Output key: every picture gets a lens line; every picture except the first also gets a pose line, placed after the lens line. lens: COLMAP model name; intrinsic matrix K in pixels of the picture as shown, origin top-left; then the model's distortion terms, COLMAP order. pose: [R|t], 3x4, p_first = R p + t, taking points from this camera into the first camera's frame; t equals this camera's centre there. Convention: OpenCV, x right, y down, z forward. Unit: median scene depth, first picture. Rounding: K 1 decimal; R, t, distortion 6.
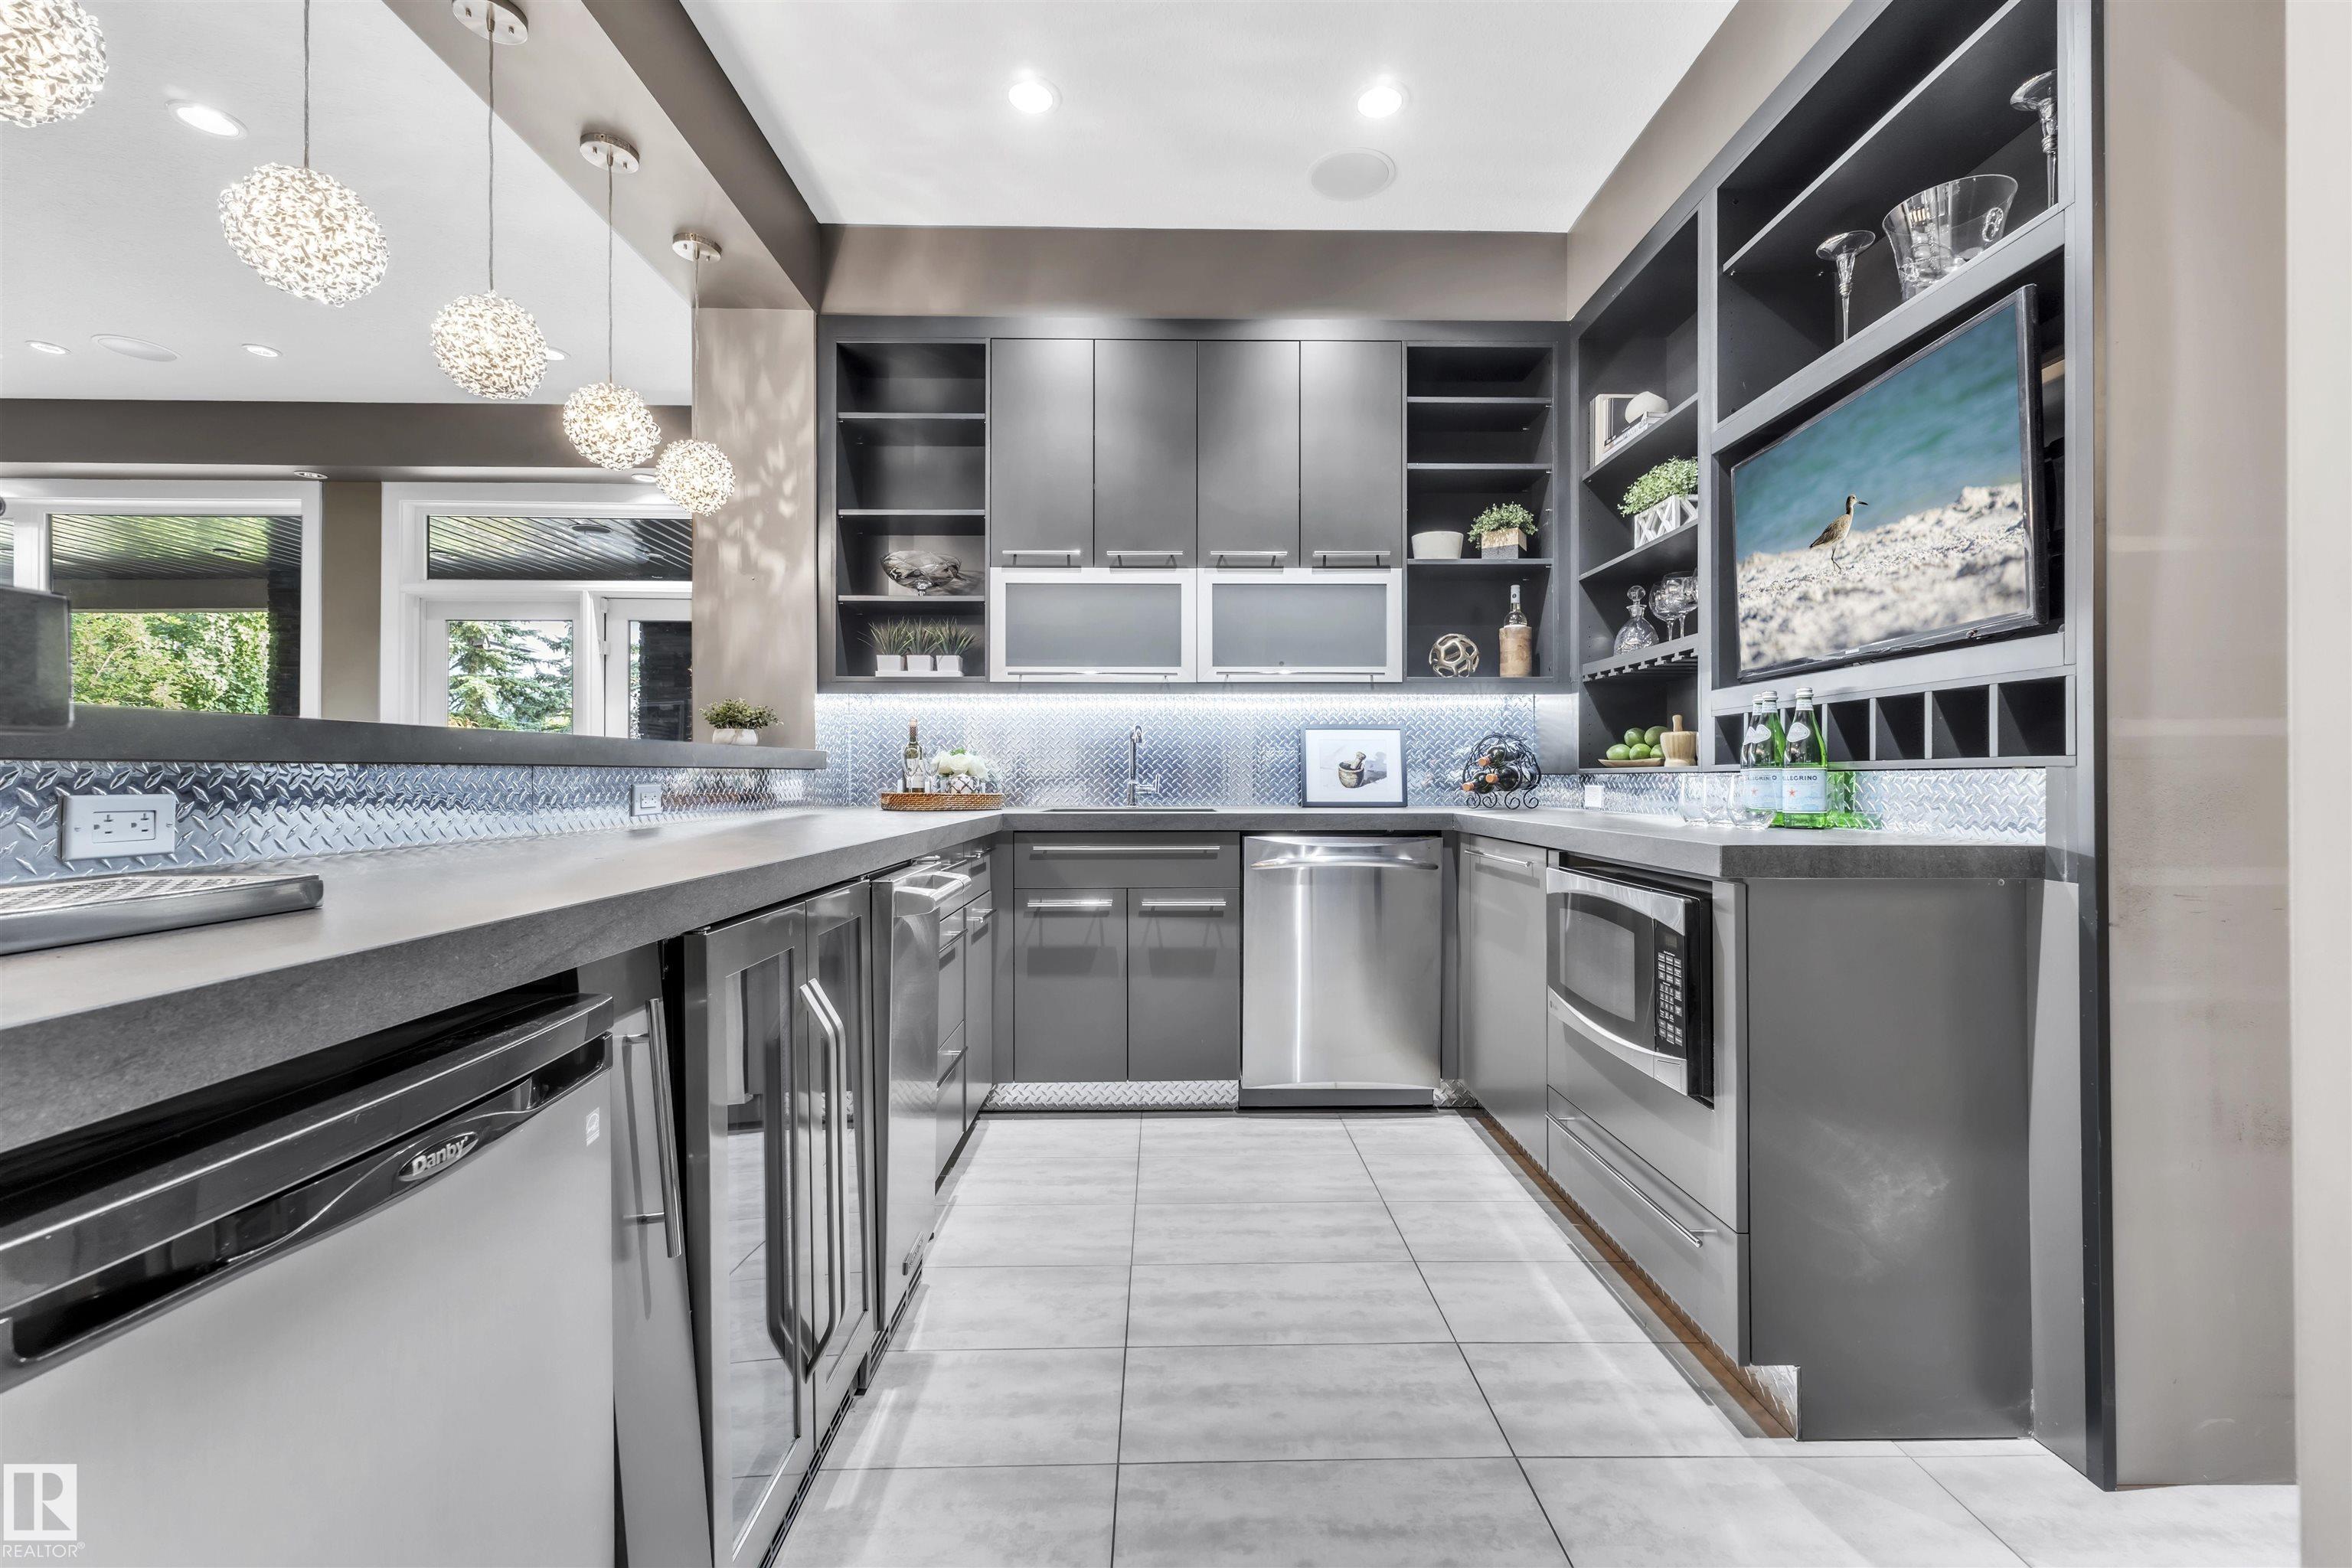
lens RADIAL K [[998.9, 0, 1184.6], [0, 998.9, 773.9], [0, 0, 1]] dist [0.005011, 0.000730]
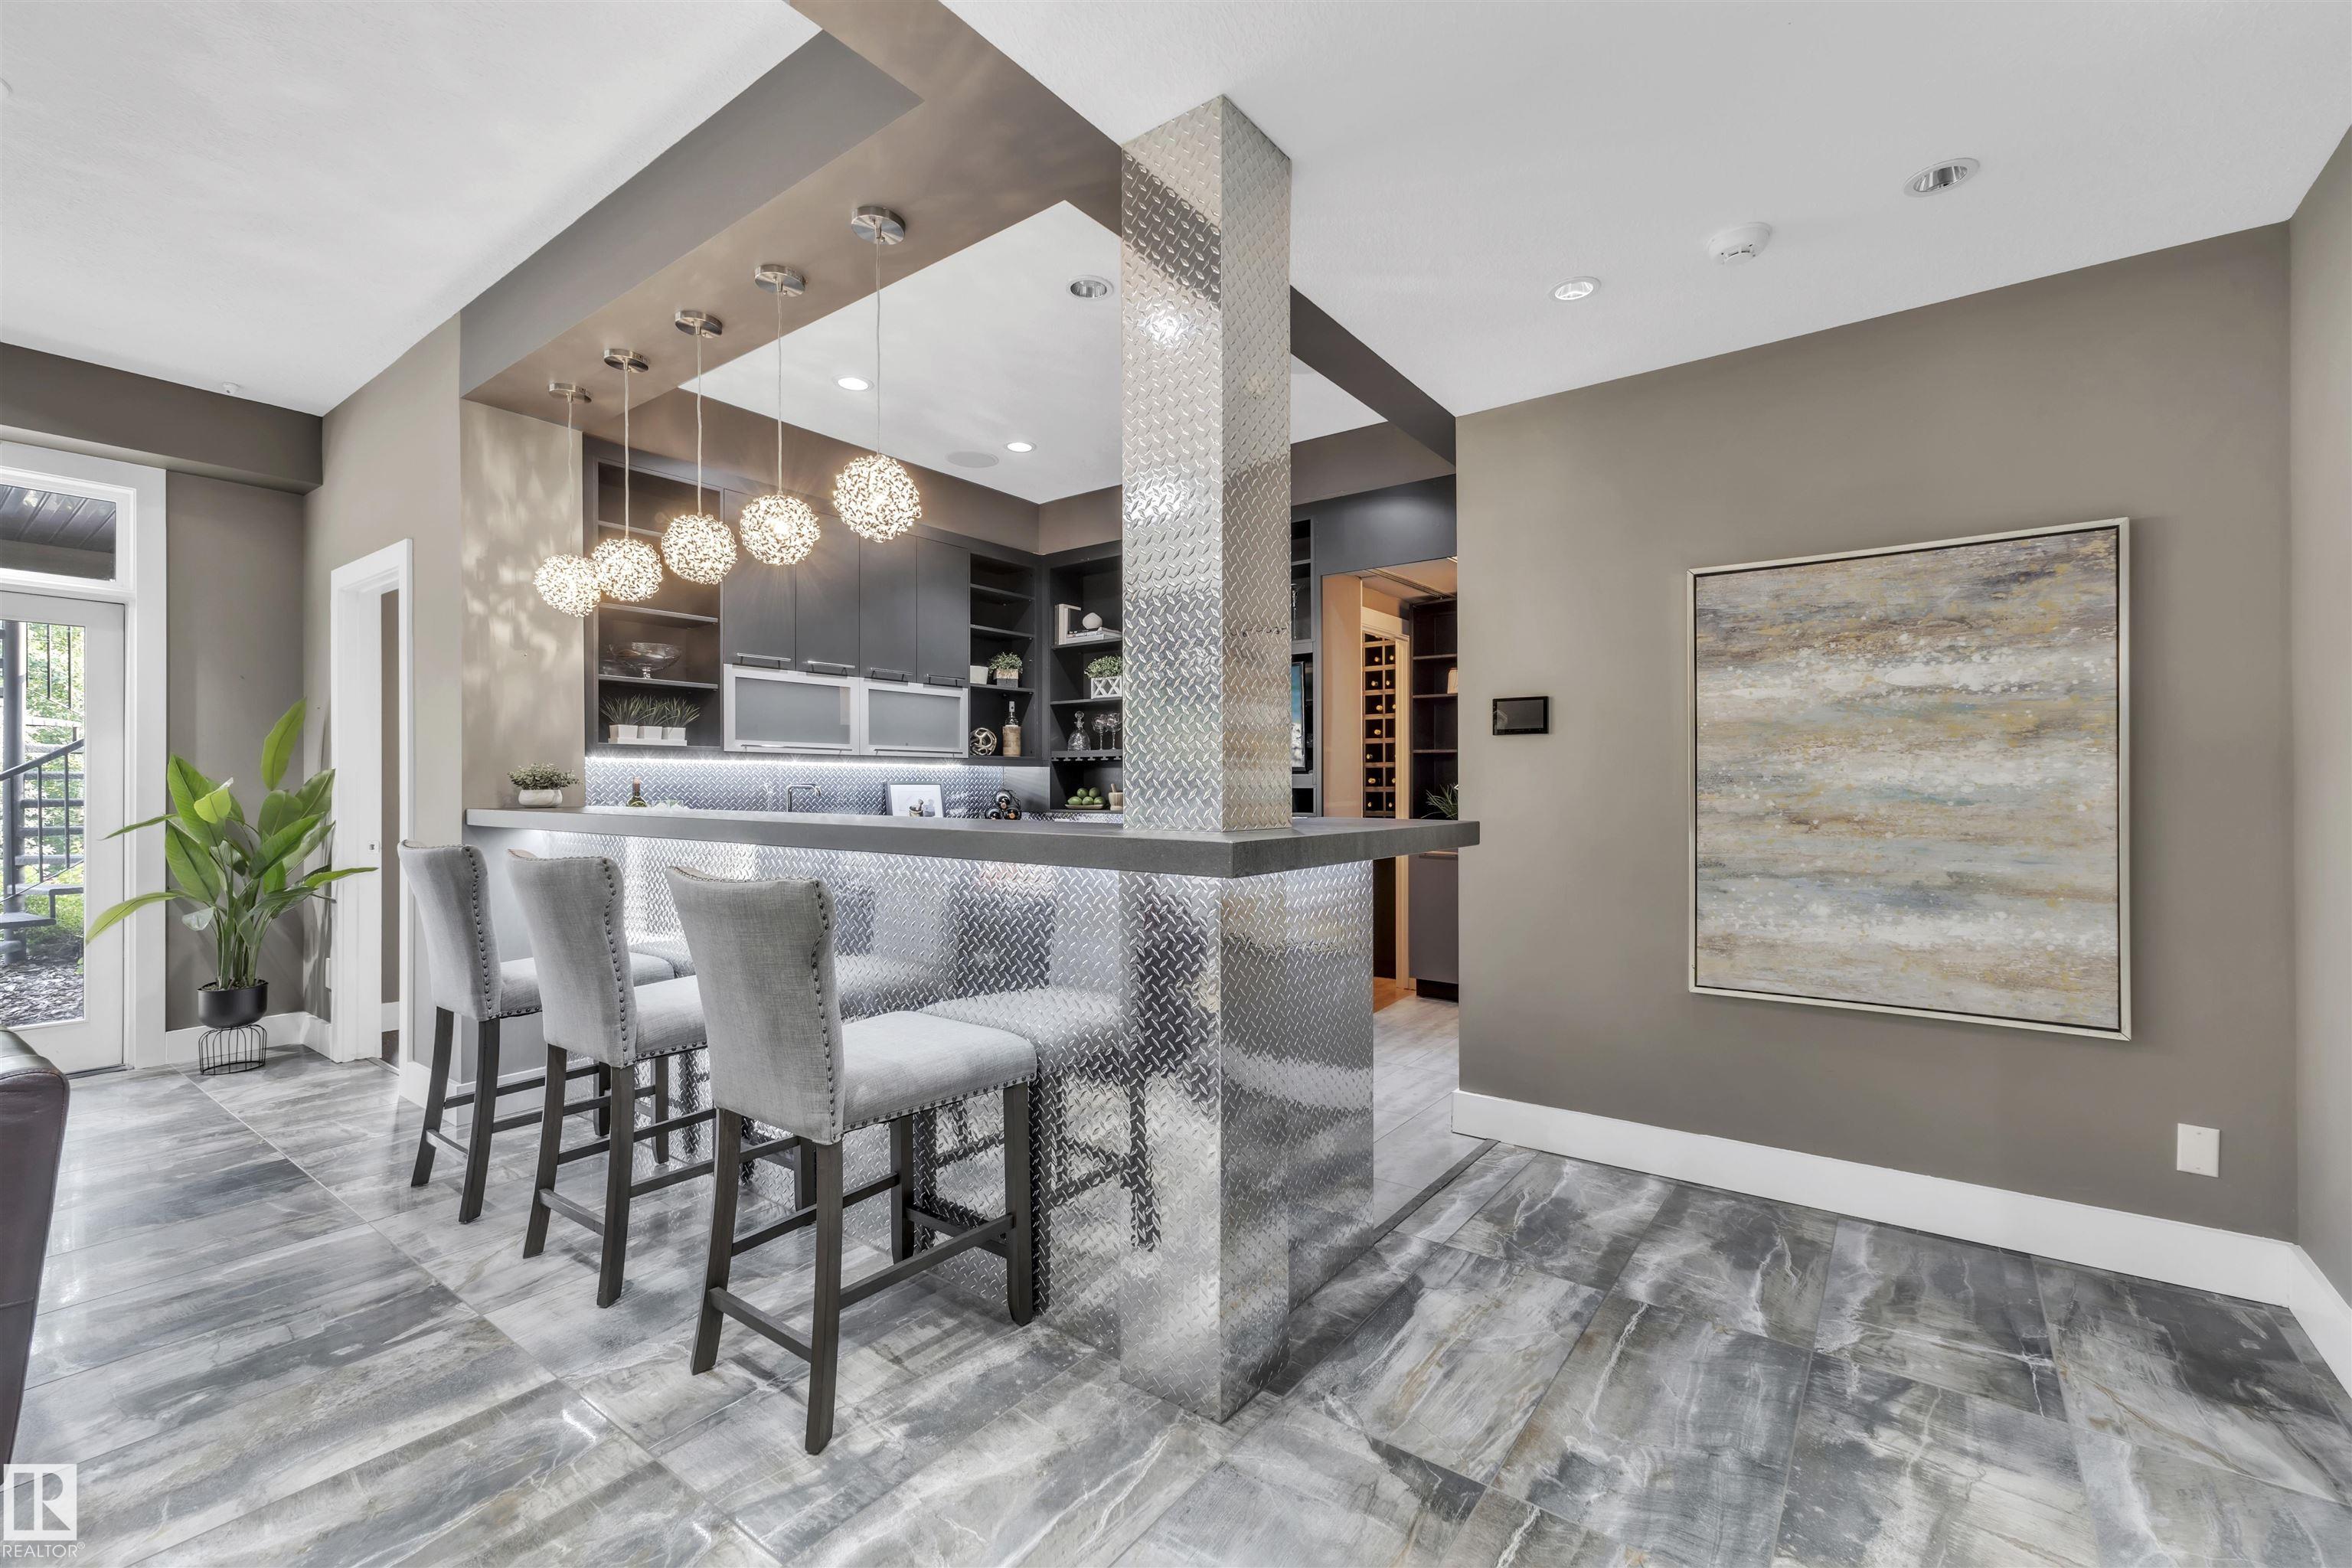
lens RADIAL K [[998.9, 0, 1170.8], [0, 998.9, 782.9], [0, 0, 1]] dist [0.005011, 0.000730]
pose [[0.613837, 0.001353, 0.789432, -0.966033], [-0.003706, 0.999992, 0.001167, -0.060345], [-0.789424, -0.003642, 0.613837, -0.297067]]
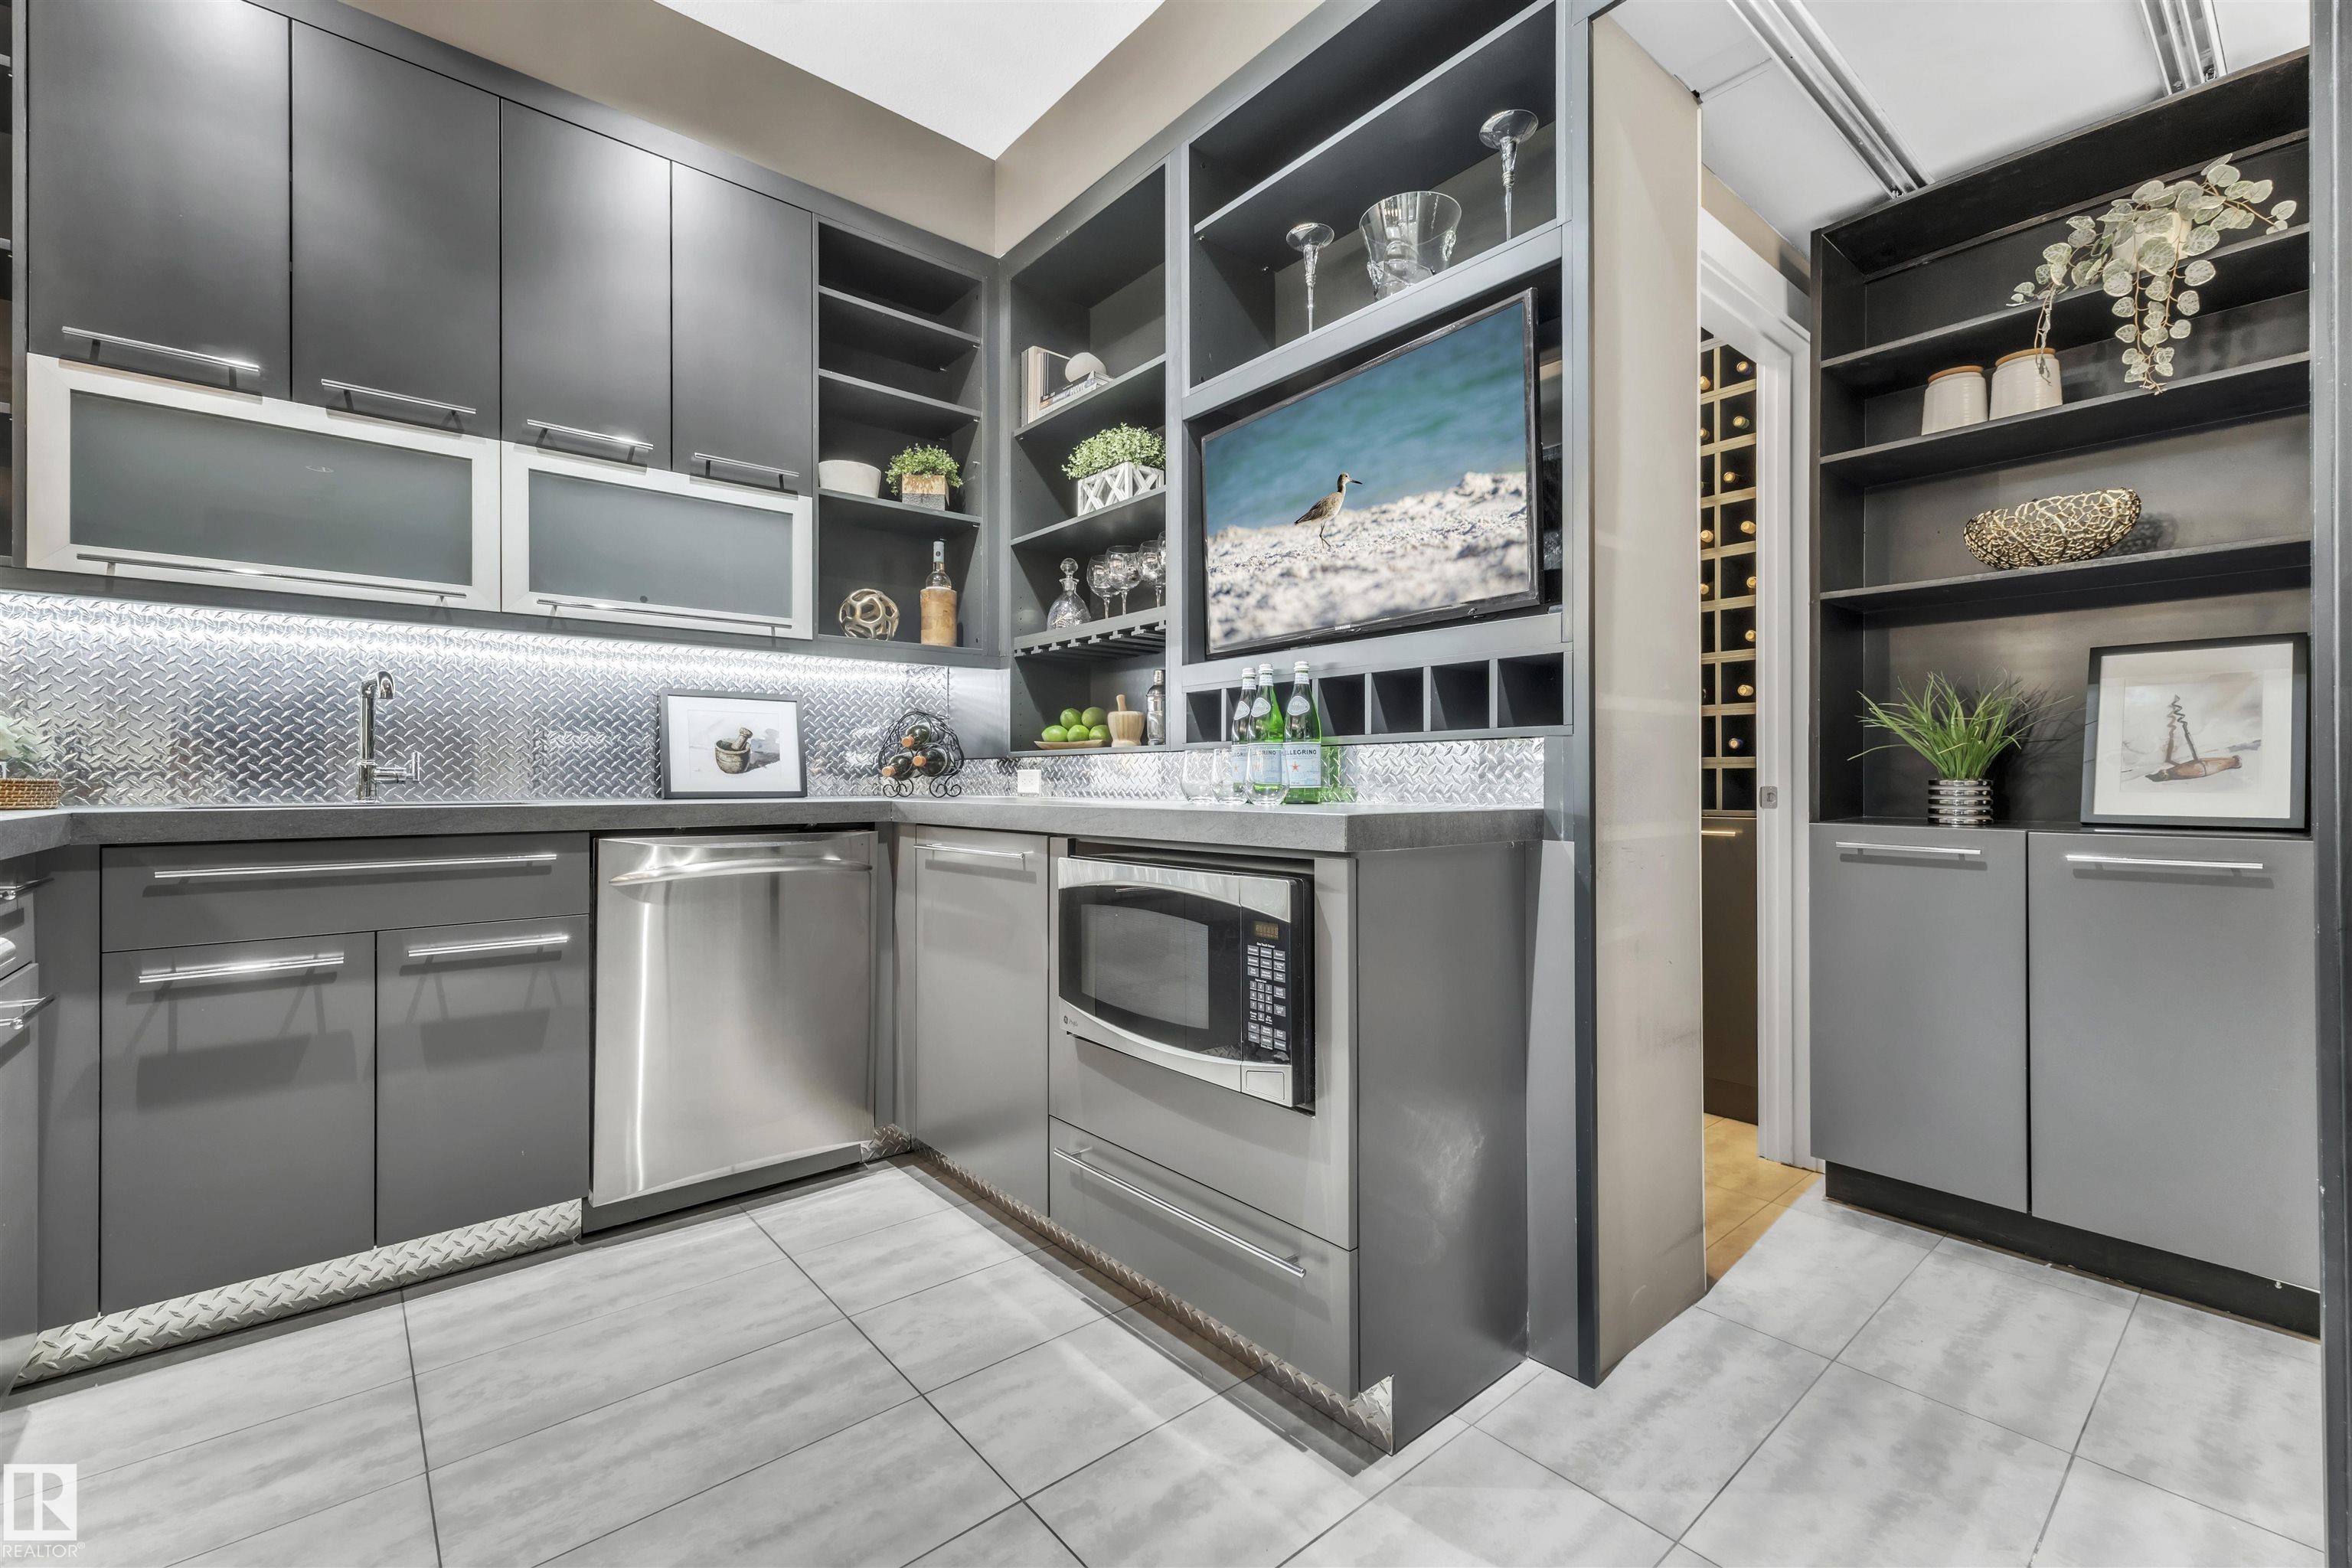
lens RADIAL K [[989.3, 0, 1180.6], [0, 989.3, 777.0], [0, 0, 1]] dist [0.006400, 0.000505]
pose [[0.770275, 0.001798, 0.637709, -0.067157], [-0.001338, 0.999998, -0.001203, 0.020475], [-0.637710, 0.000073, 0.770276, 0.222843]]
